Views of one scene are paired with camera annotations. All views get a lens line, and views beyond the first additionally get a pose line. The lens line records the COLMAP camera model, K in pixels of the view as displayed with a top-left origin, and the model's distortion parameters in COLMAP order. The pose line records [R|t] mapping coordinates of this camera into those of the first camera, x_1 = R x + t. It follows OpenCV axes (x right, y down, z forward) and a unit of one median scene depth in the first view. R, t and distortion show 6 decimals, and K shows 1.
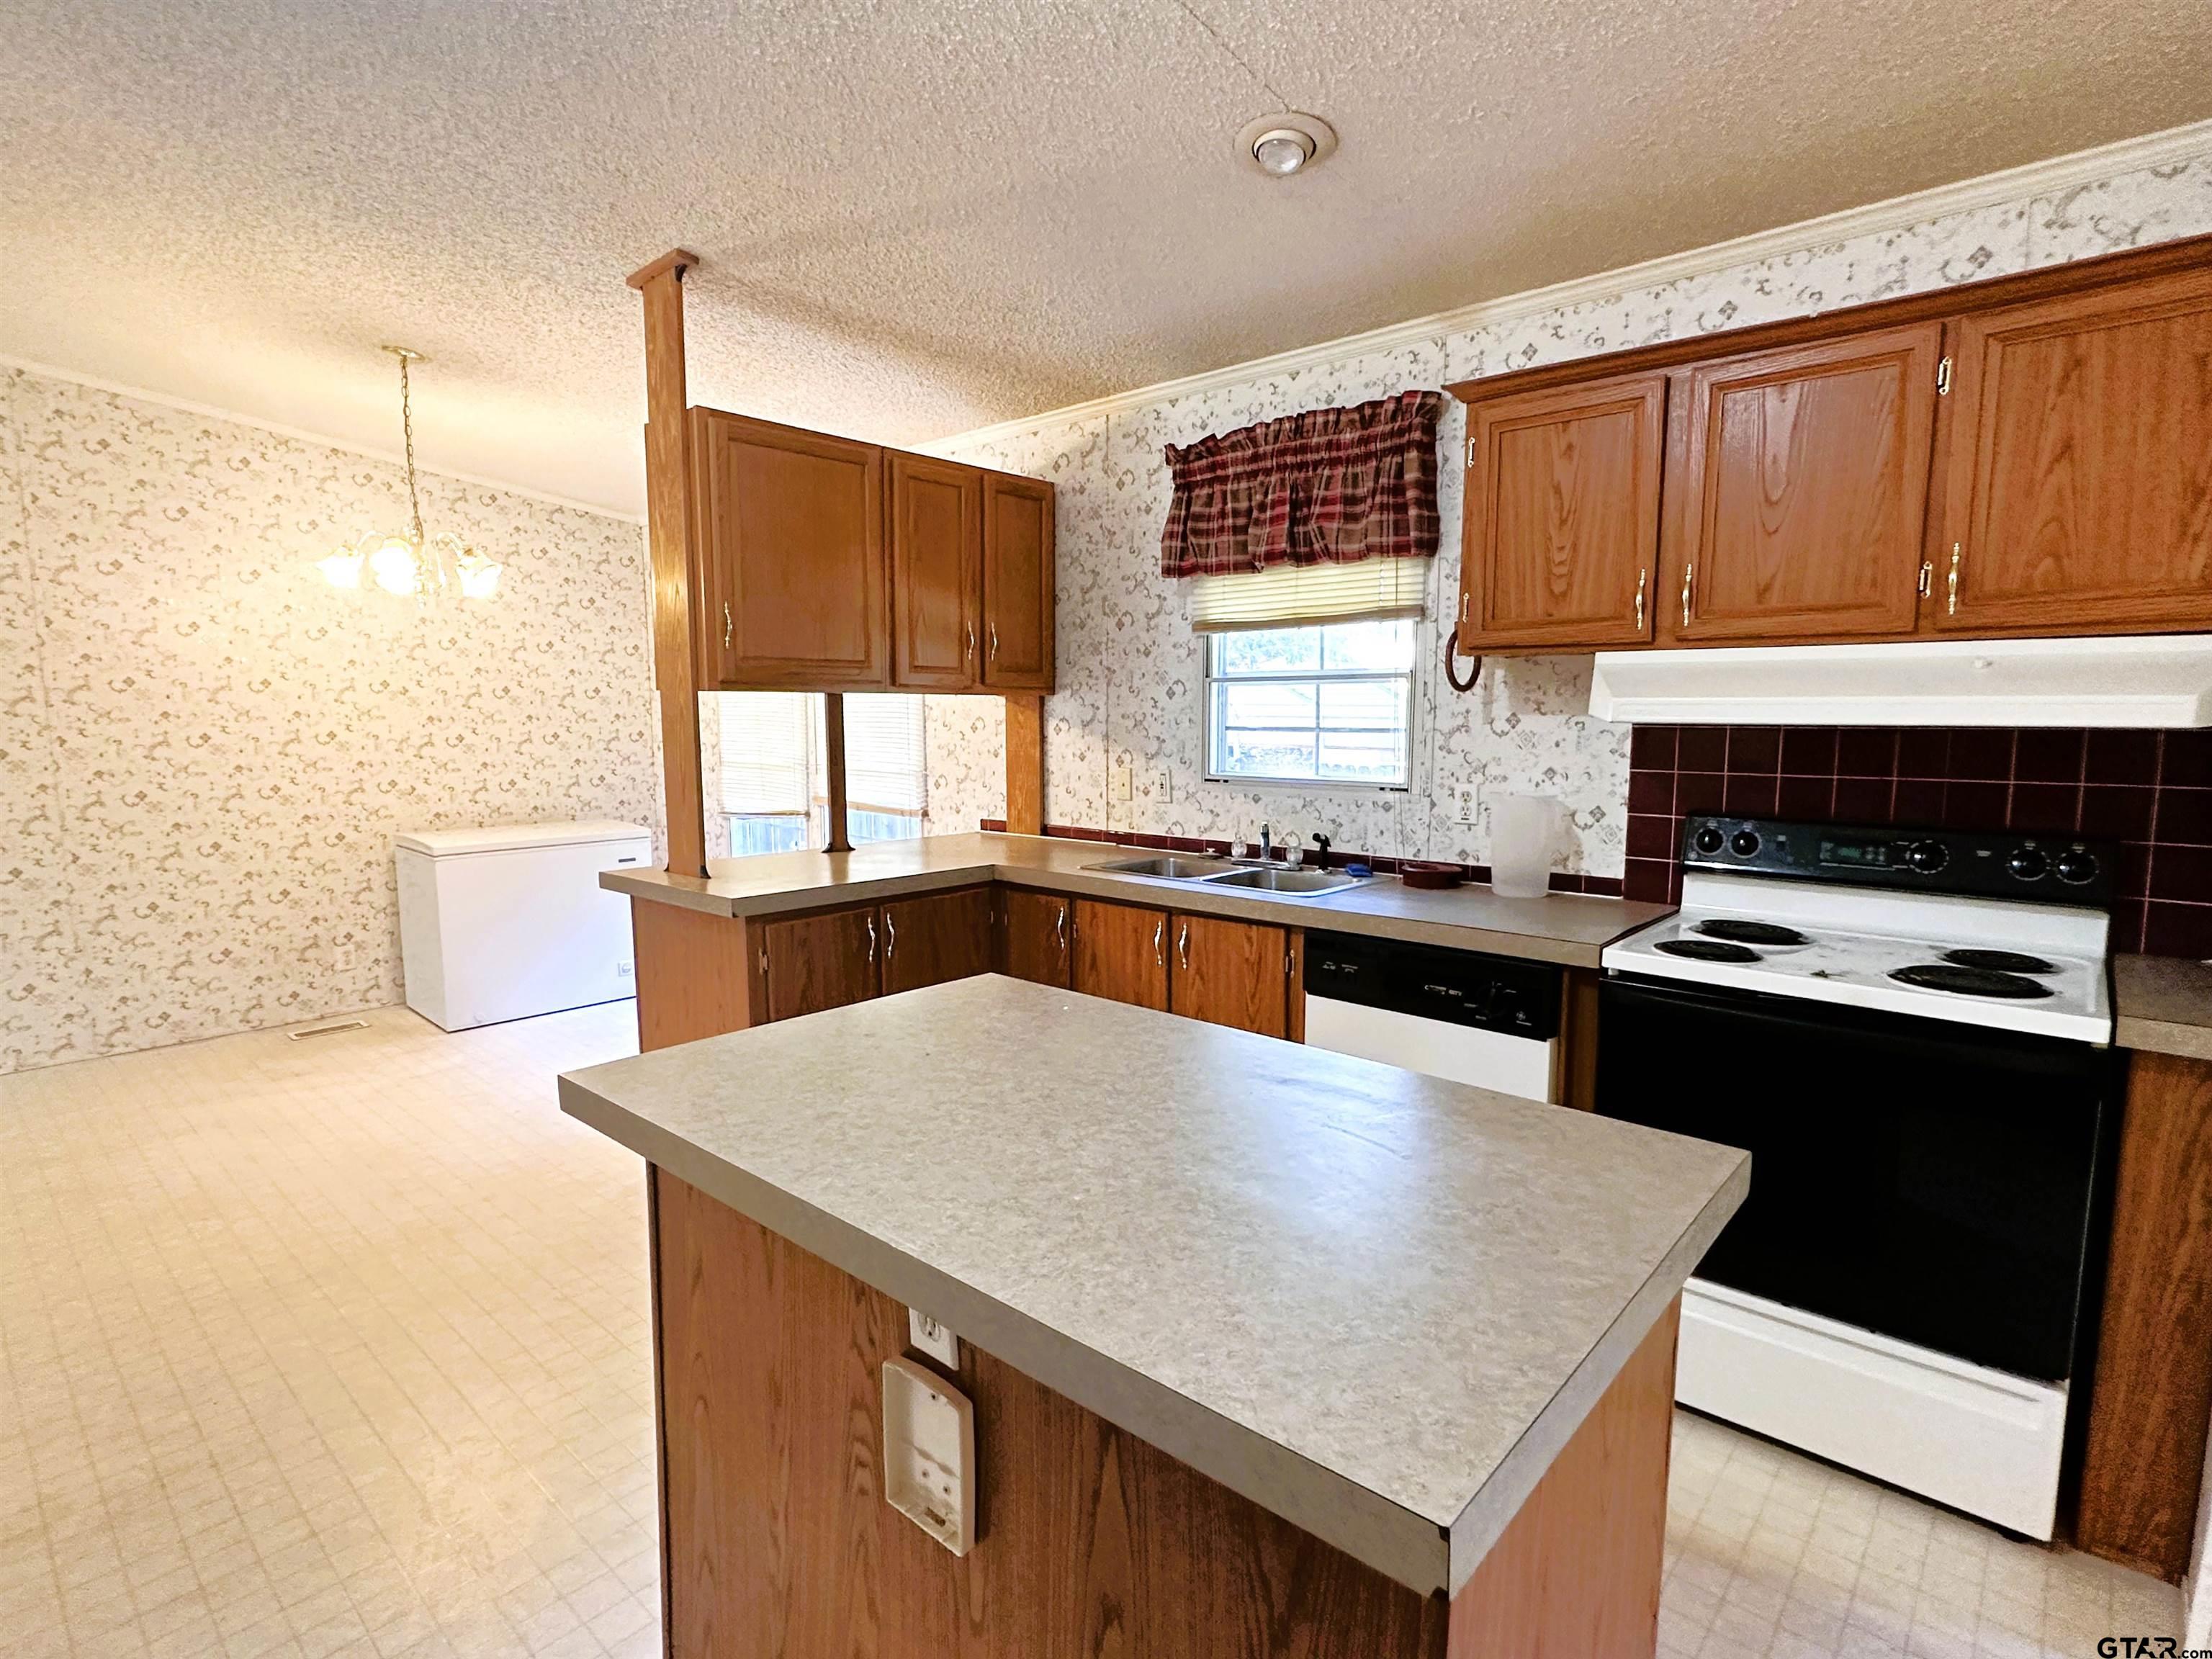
lens RADIAL K [[1106.3, 0, 1110.6], [0, 1106.3, 836.4], [0, 0, 1]] dist [-0.001545, -0.000425]
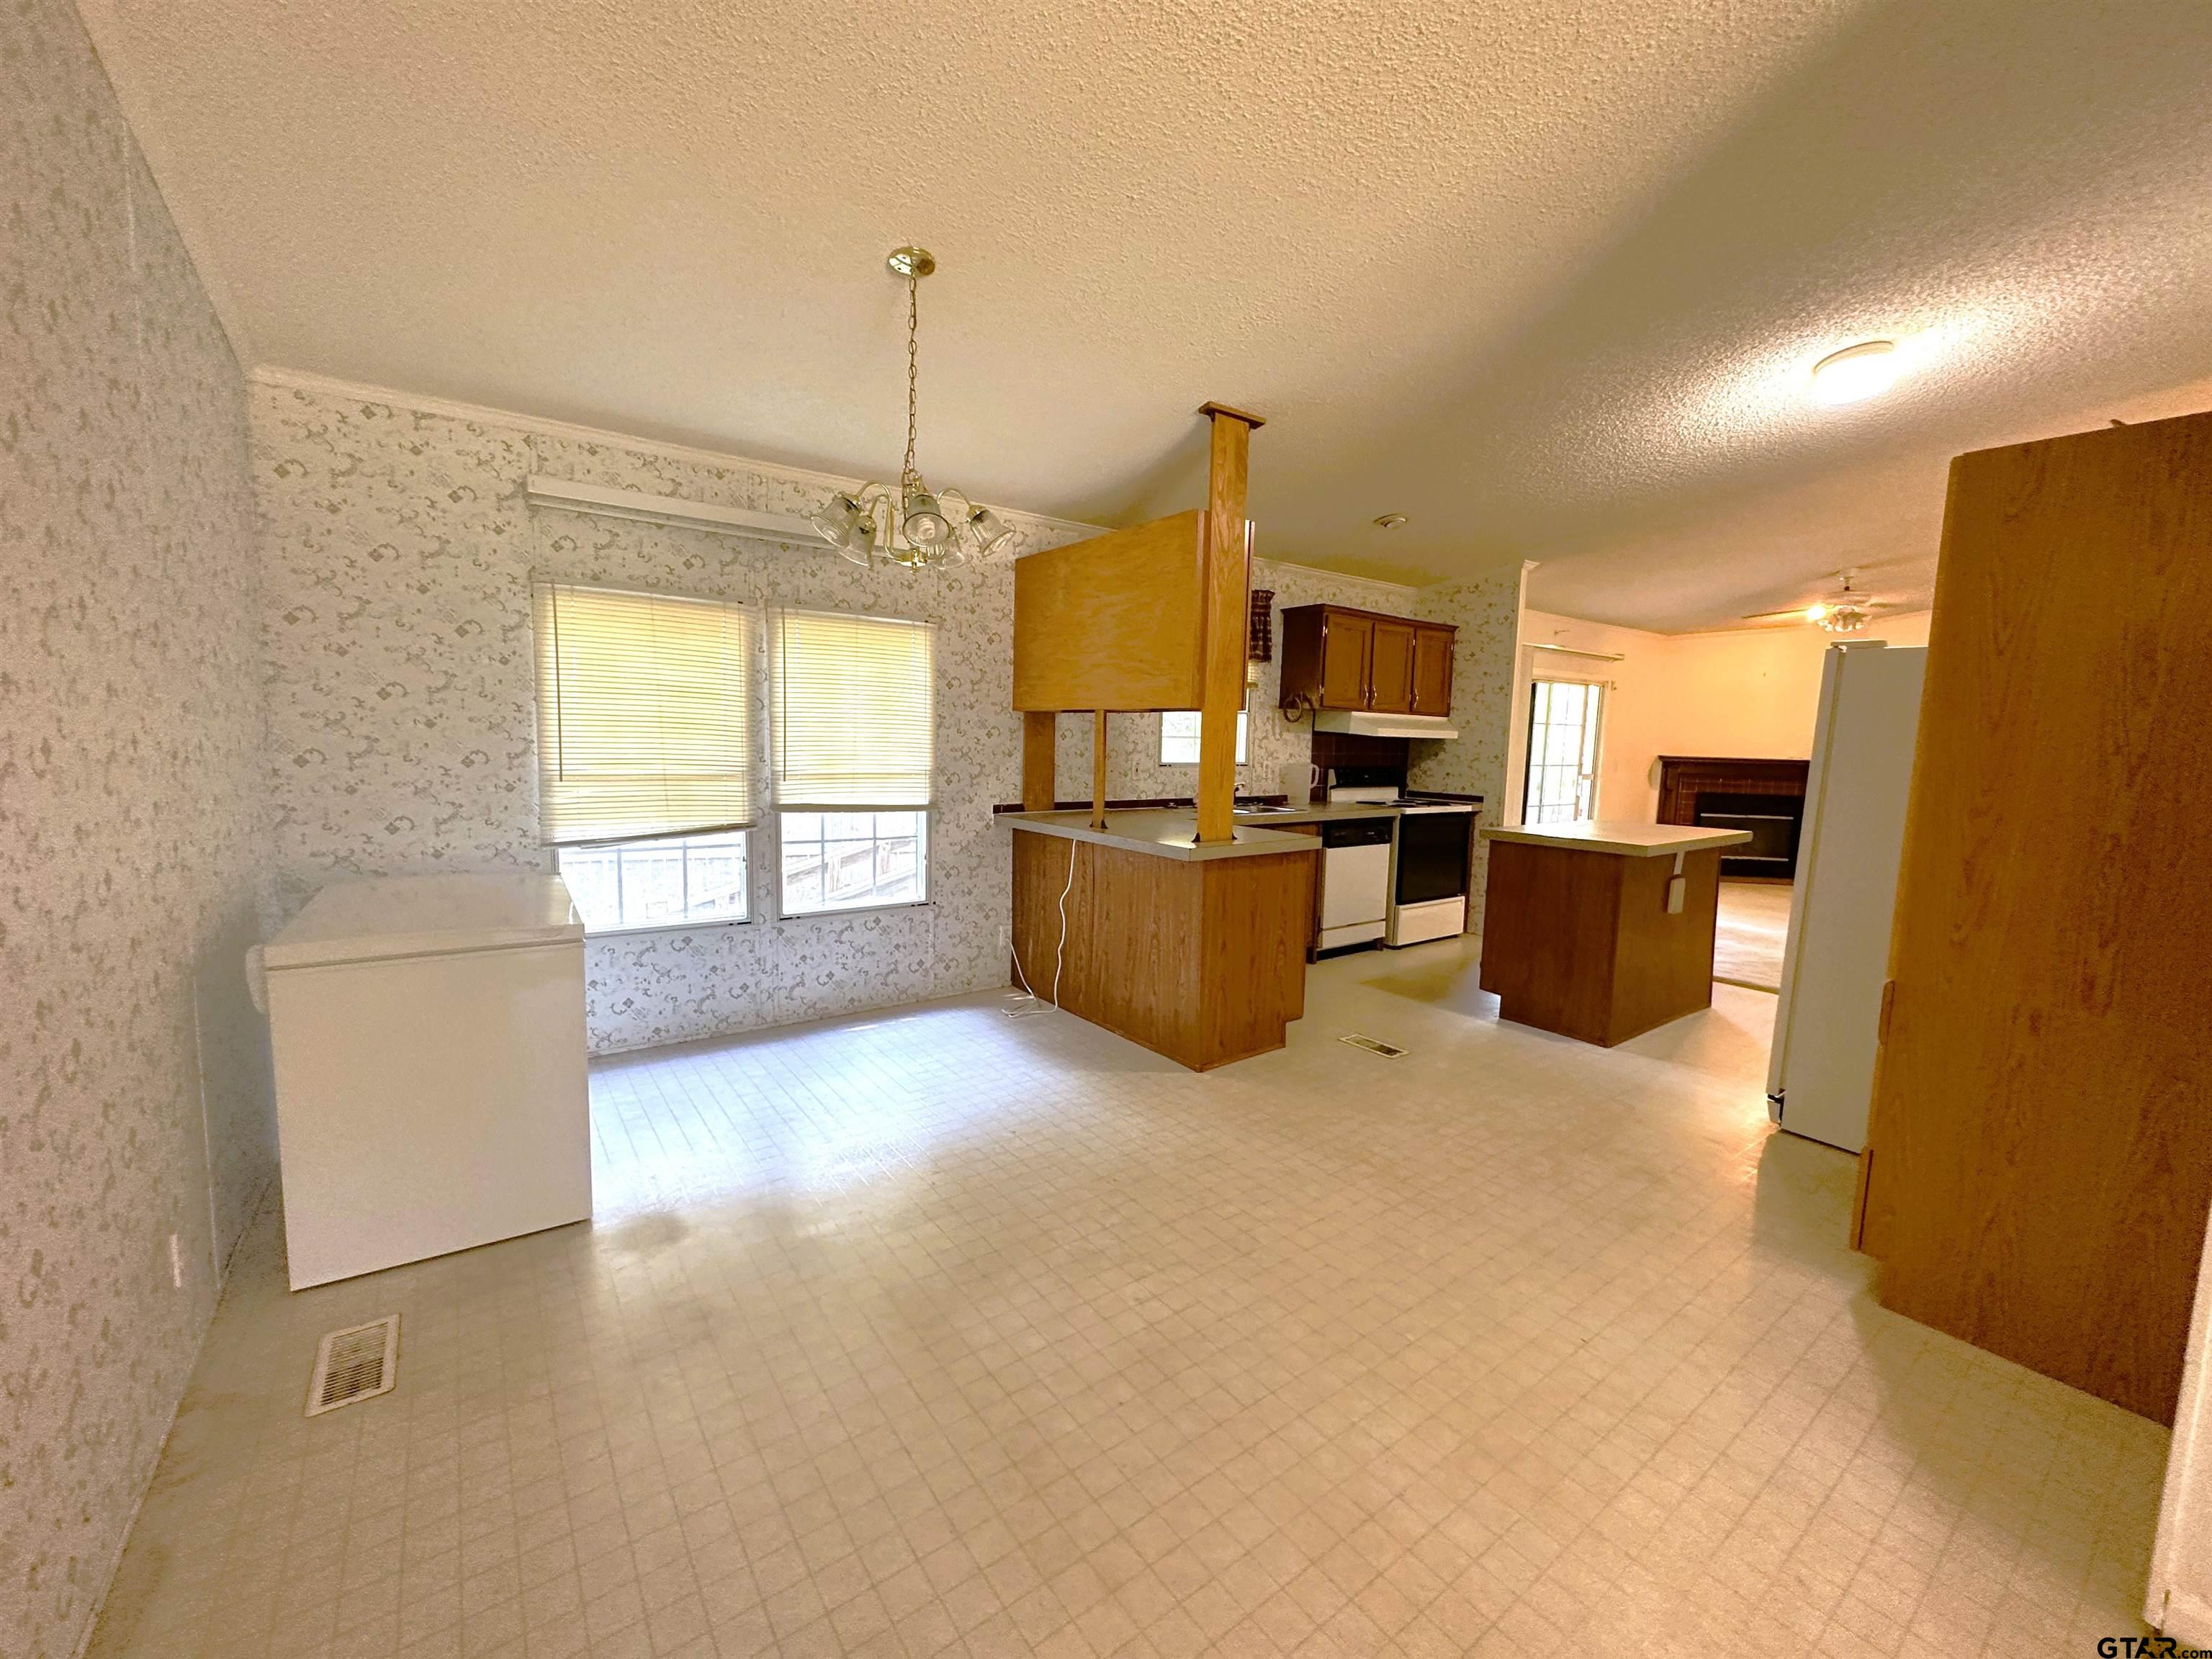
lens RADIAL K [[883.4, 0, 1104.4], [0, 883.4, 827.9], [0, 0, 1]] dist [-0.000873, 0.000230]
pose [[0.206245, -0.098431, 0.973537, -1.341637], [0.087881, 0.992770, 0.081757, -0.076271], [-0.974546, 0.068694, 0.213404, 0.799939]]
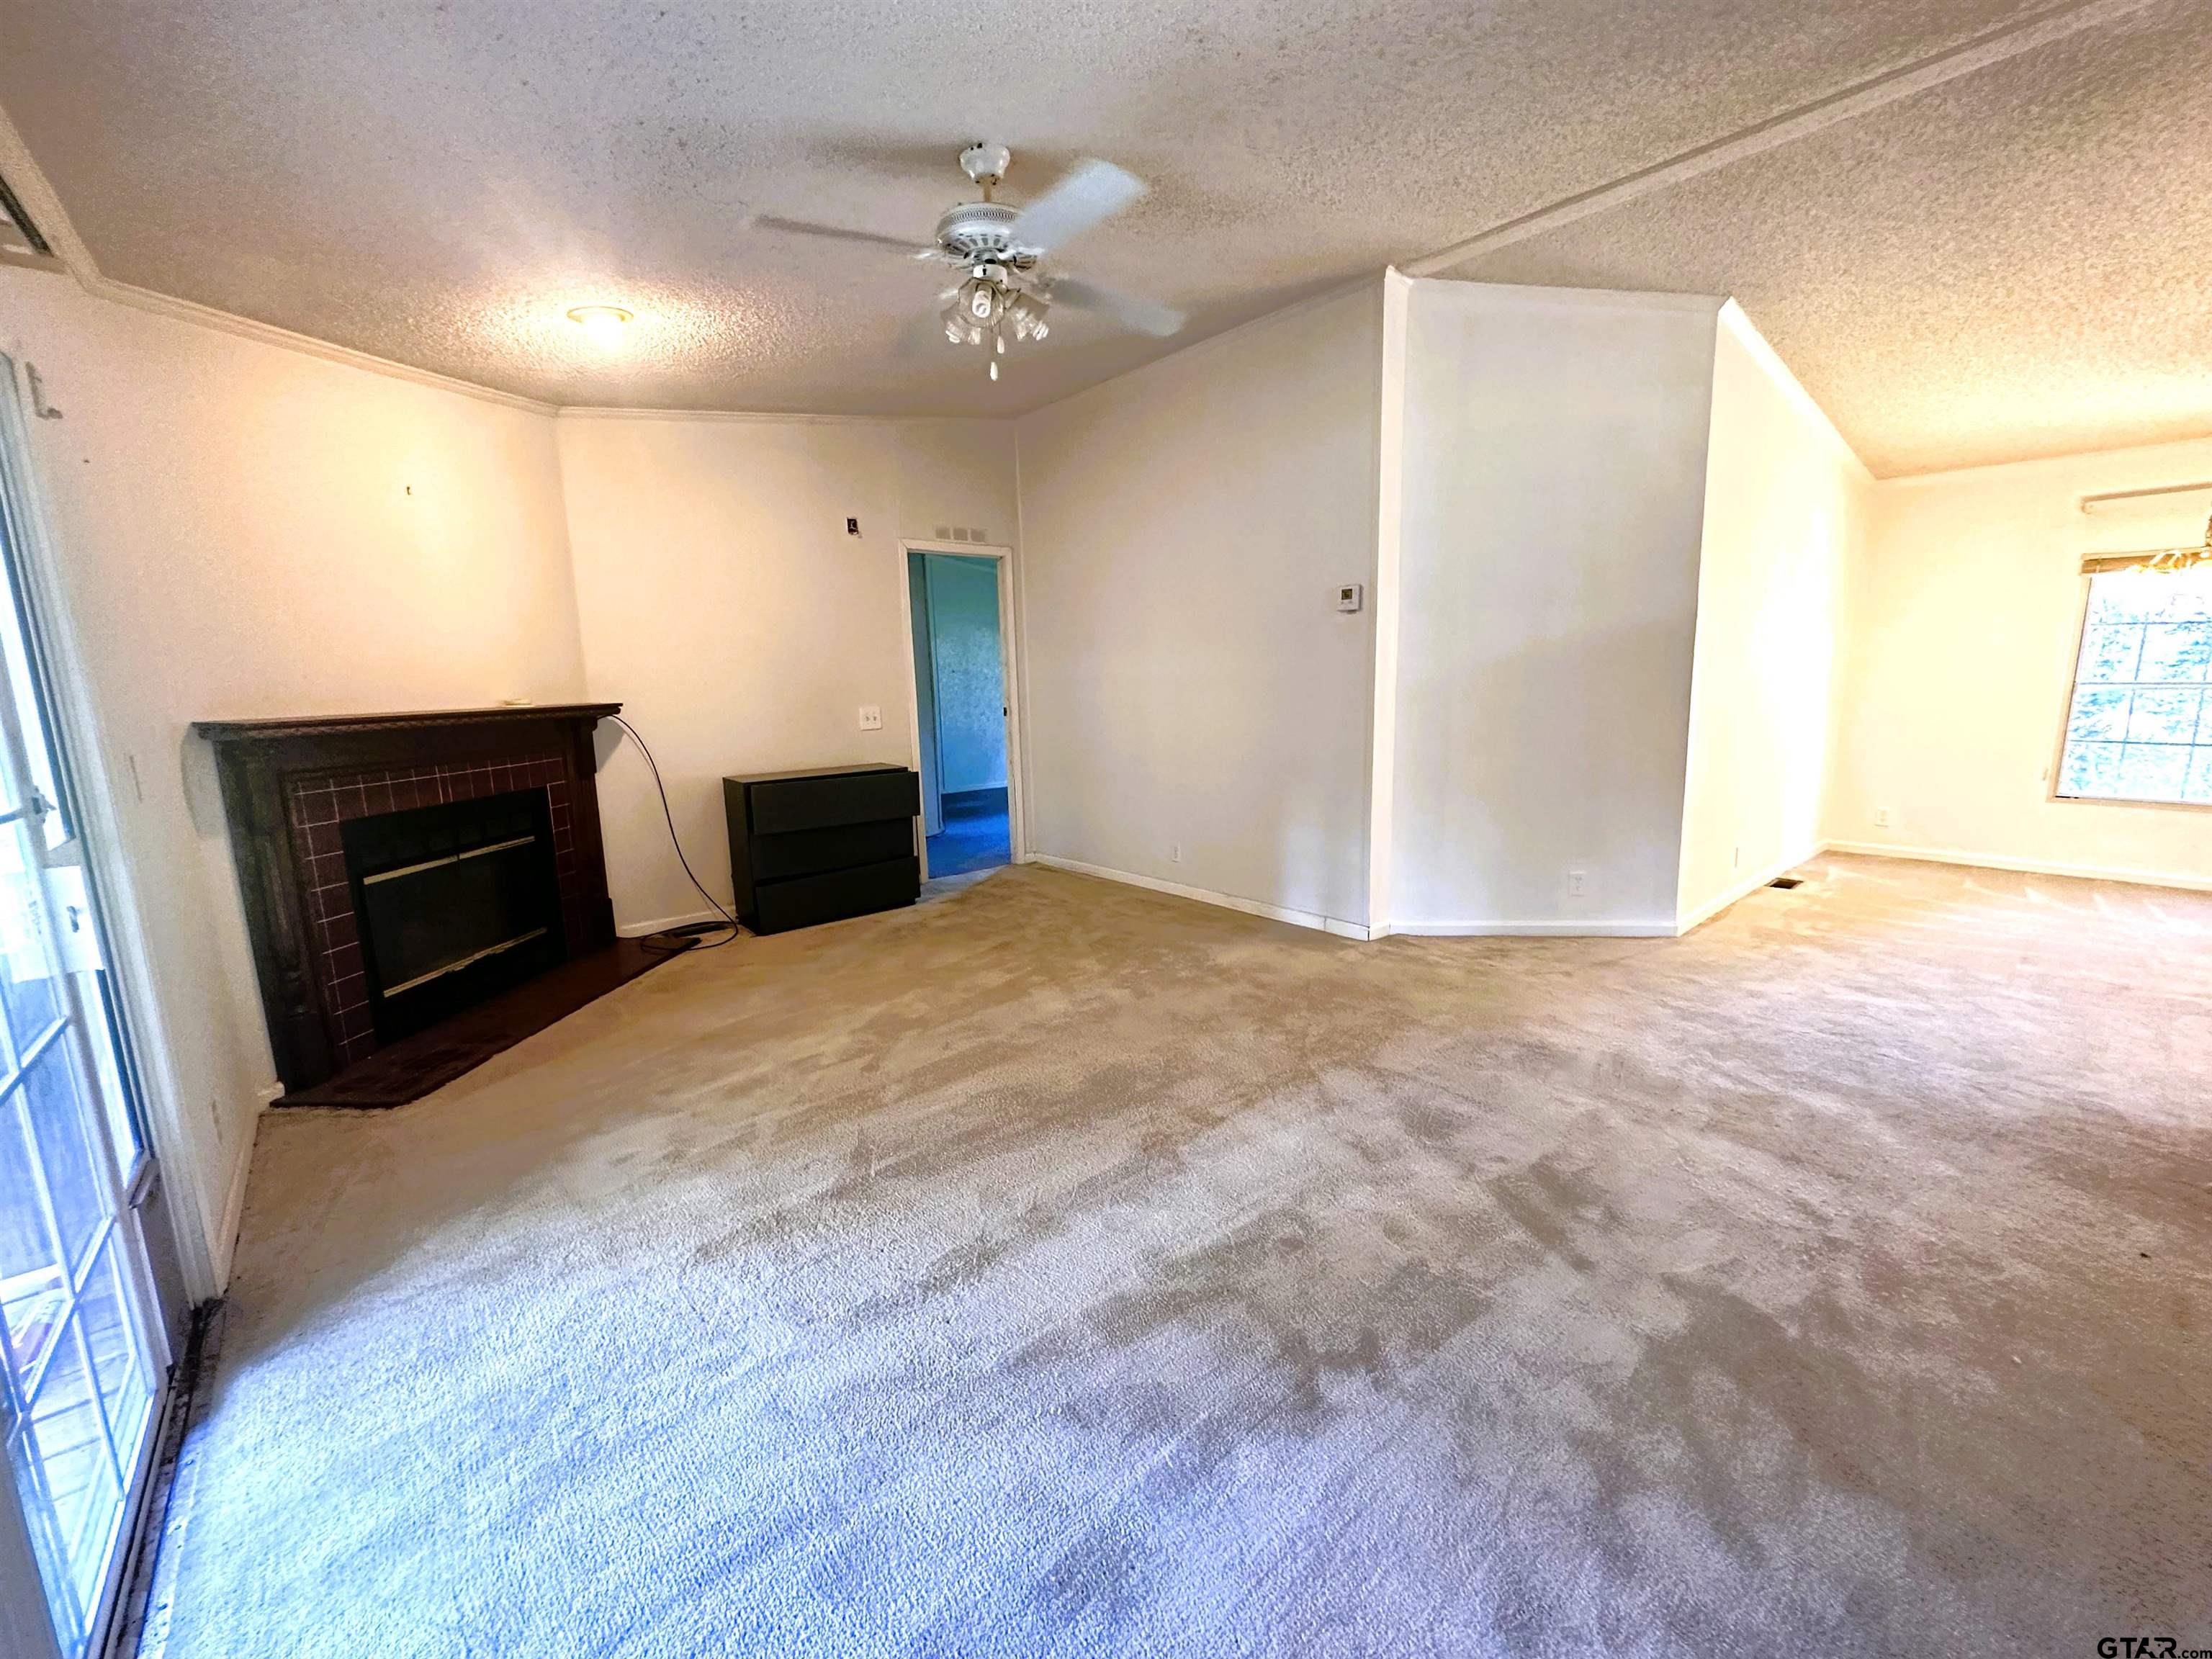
lens RADIAL K [[882.4, 0, 1114.7], [0, 882.4, 822.6], [0, 0, 1]] dist [0.000477, 0.000258]
pose [[-0.991185, 0.002798, 0.132452, 0.592920], [0.039848, 0.959778, 0.277917, -0.029680], [-0.126347, 0.280745, -0.951430, 0.400723]]
